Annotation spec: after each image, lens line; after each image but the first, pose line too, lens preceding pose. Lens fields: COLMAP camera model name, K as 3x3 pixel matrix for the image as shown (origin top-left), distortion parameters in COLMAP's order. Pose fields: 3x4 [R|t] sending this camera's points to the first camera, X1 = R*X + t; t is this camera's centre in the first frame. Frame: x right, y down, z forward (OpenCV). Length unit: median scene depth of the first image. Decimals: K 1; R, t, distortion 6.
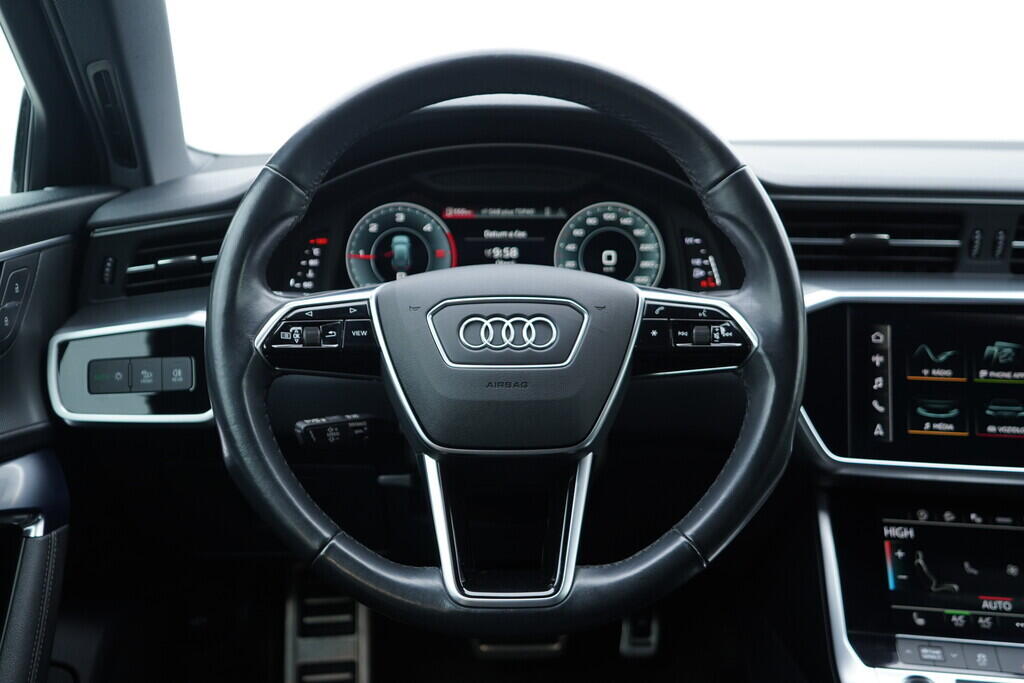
lens RADIAL K [[1047.7, 0, 511.7], [0, 1047.7, 337.8], [0, 0, 1]] dist [0.001619, 0.000000]
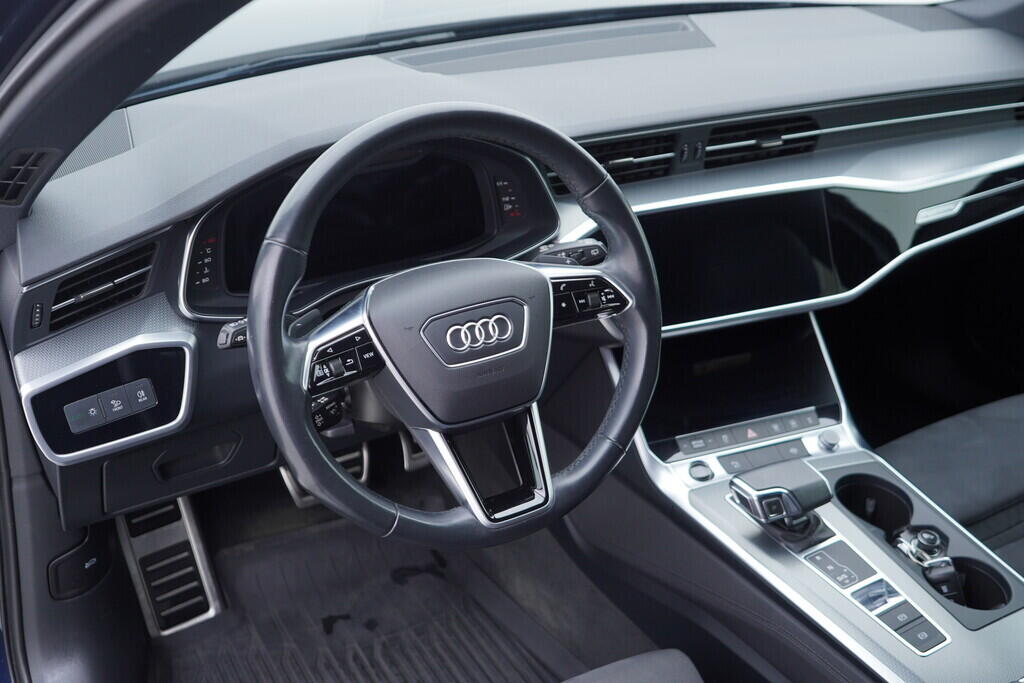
lens RADIAL K [[1047.7, 0, 509.8], [0, 1047.7, 343.7], [0, 0, 1]] dist [0.001619, 0.000000]
pose [[0.876190, -0.234088, 0.421300, -0.431928], [0.108545, 0.947514, 0.300725, -0.313149], [-0.469584, -0.217763, 0.855611, -0.143173]]
